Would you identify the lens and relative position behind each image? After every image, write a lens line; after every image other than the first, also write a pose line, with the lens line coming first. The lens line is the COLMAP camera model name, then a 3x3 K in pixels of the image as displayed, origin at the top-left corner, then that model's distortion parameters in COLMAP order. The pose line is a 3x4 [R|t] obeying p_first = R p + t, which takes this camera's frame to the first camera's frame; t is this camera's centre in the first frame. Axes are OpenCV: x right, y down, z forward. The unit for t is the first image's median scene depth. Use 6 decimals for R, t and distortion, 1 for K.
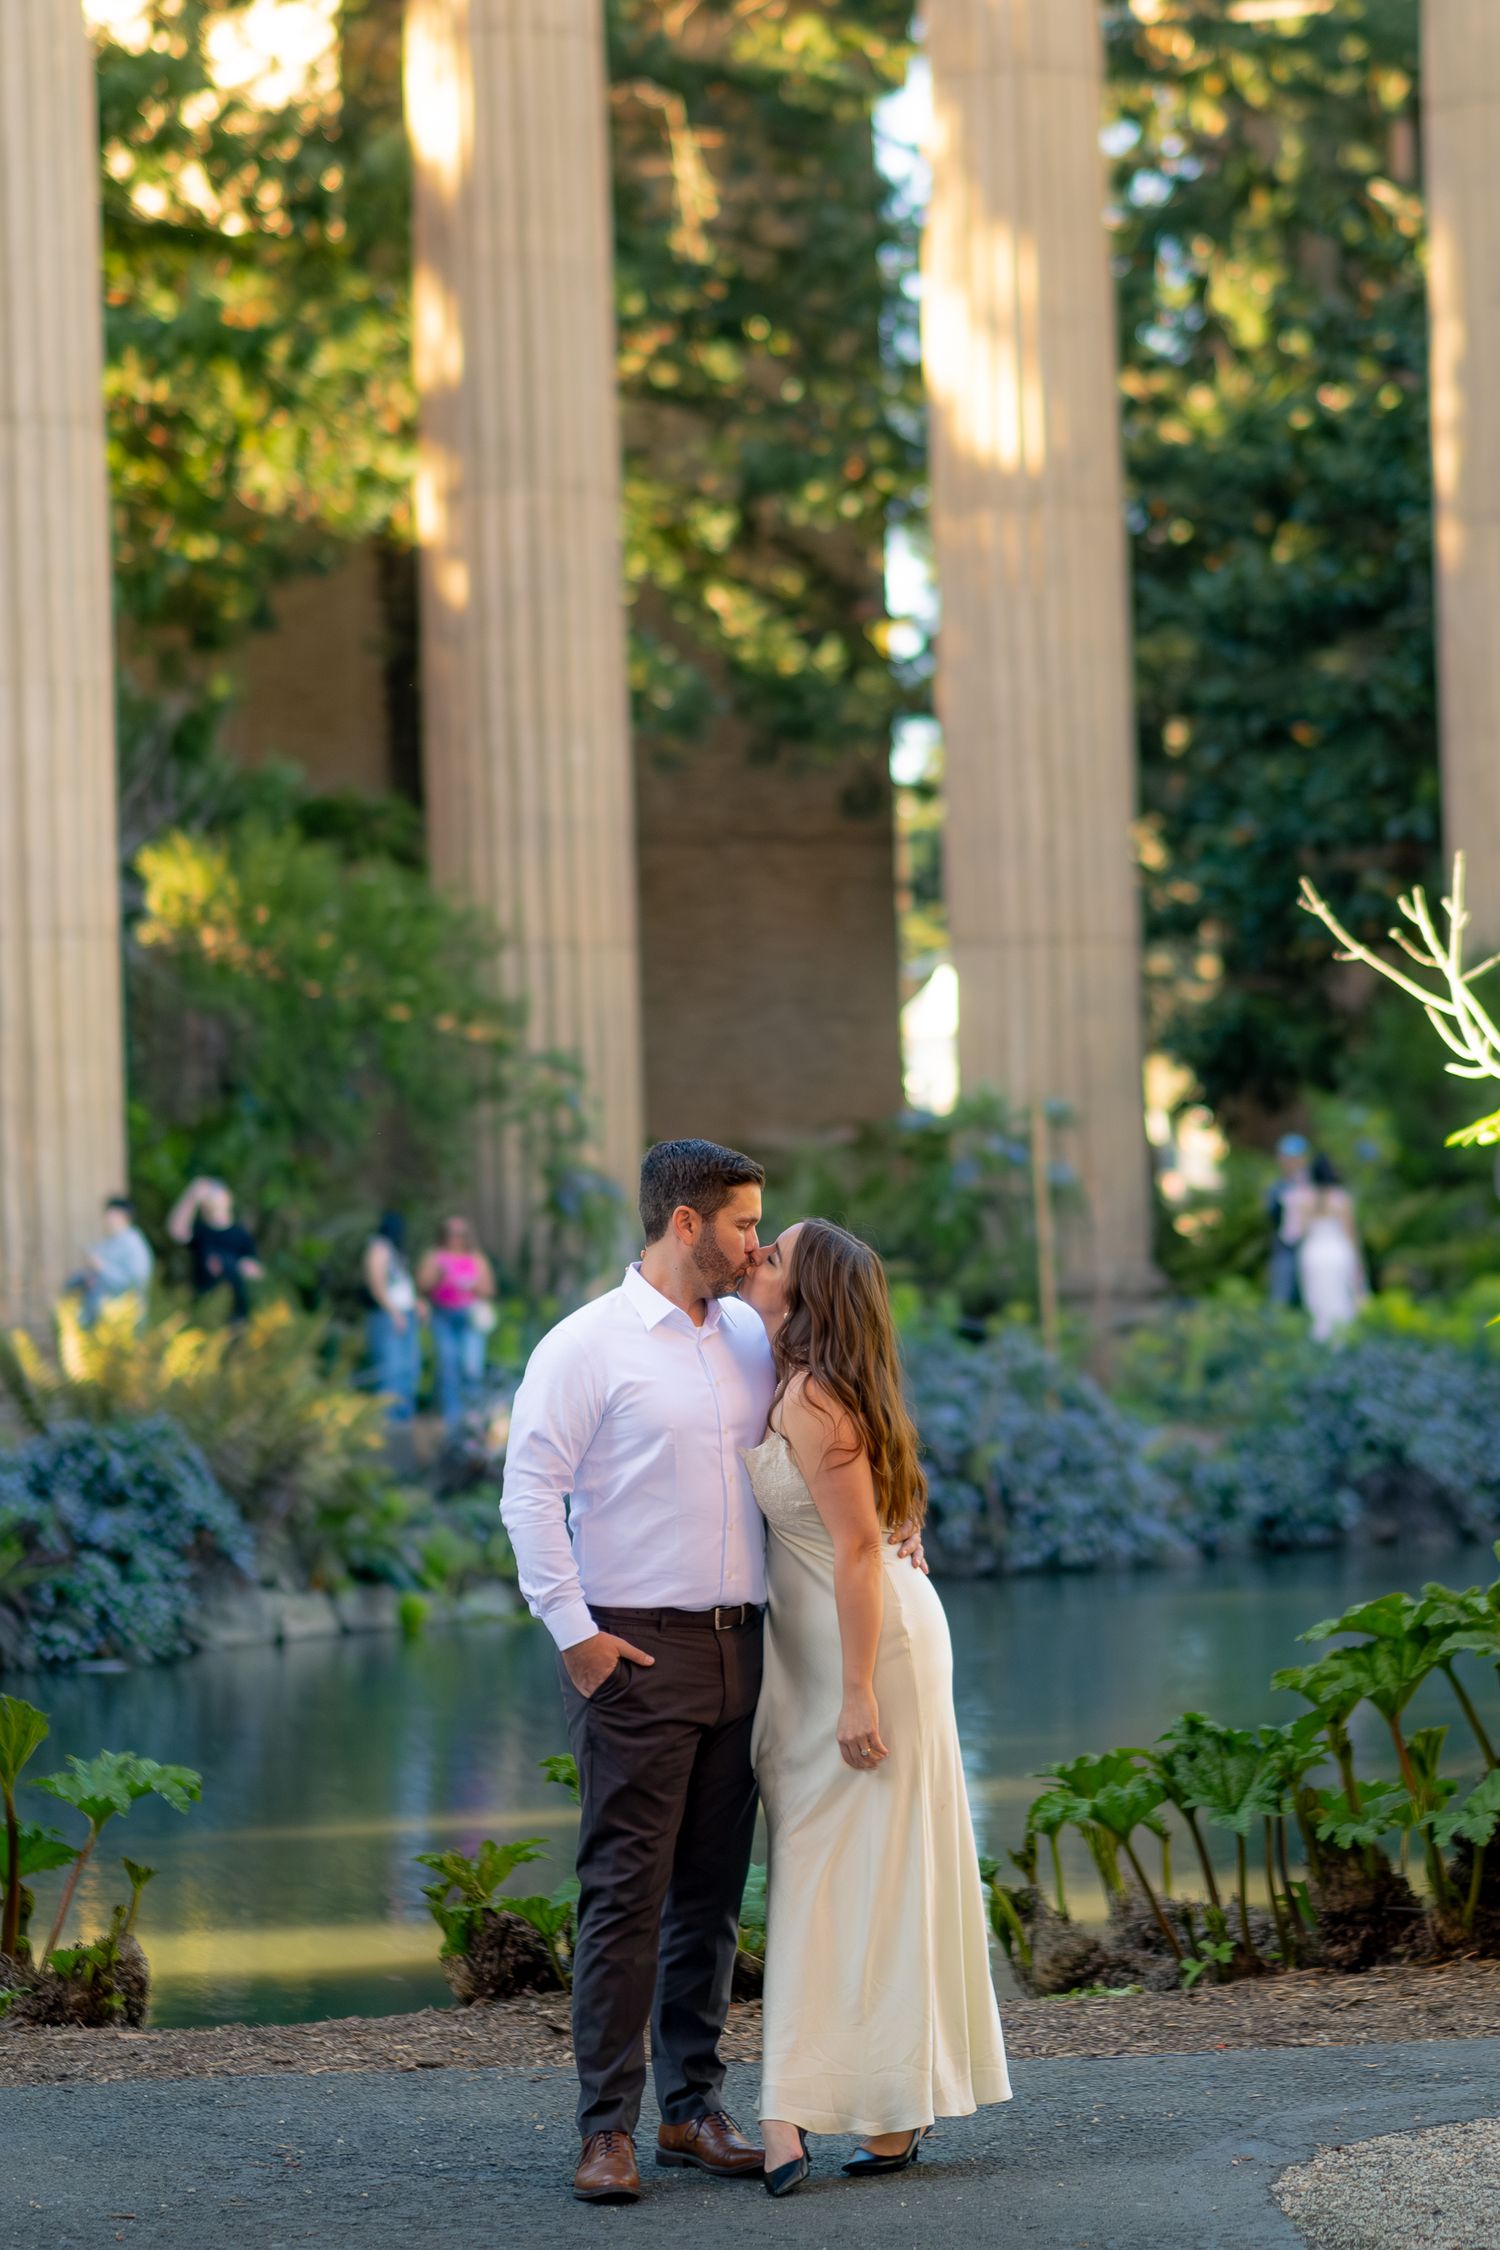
lens RADIAL K [[7033.1, 0, 754.8], [0, 7033.1, 903.8], [0, 0, 1]] dist [0.099296, -0.825545]
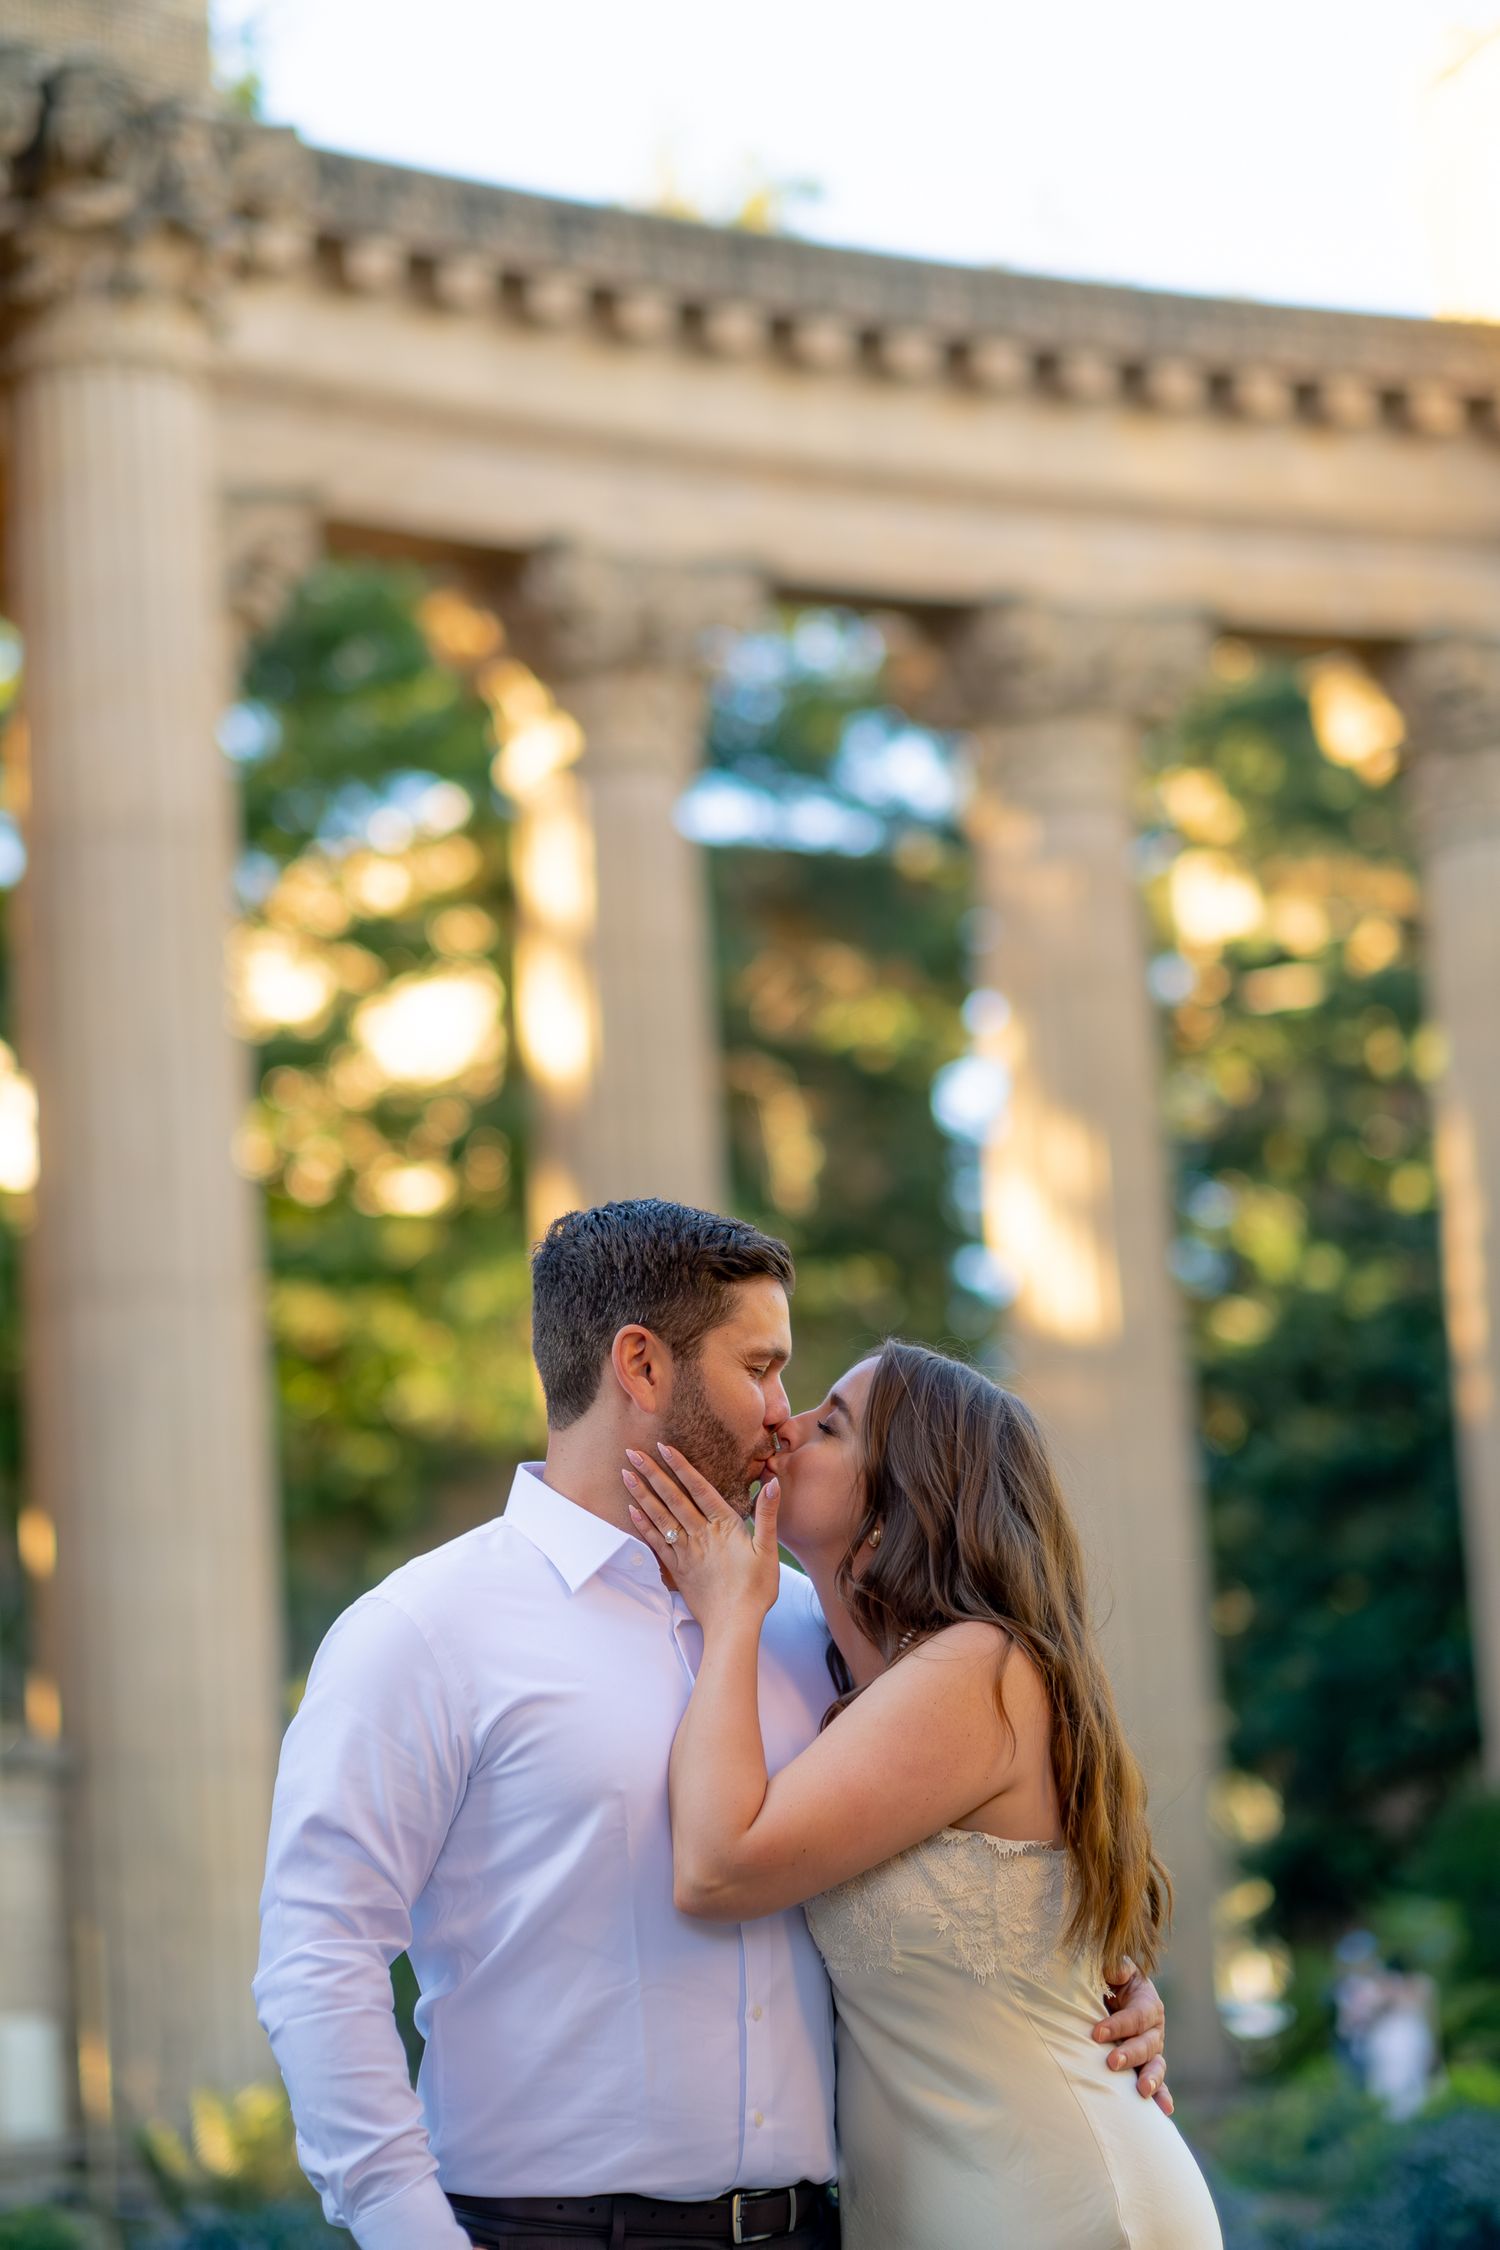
lens RADIAL K [[5739.7, 0, 838.8], [0, 5739.7, 1168.8], [0, 0, 1]] dist [0.048661, -0.993018]
pose [[0.999263, -0.038282, -0.002665, 0.001068], [0.037749, 0.993093, -0.111094, 0.015640], [0.006900, 0.110911, 0.993806, 0.128109]]
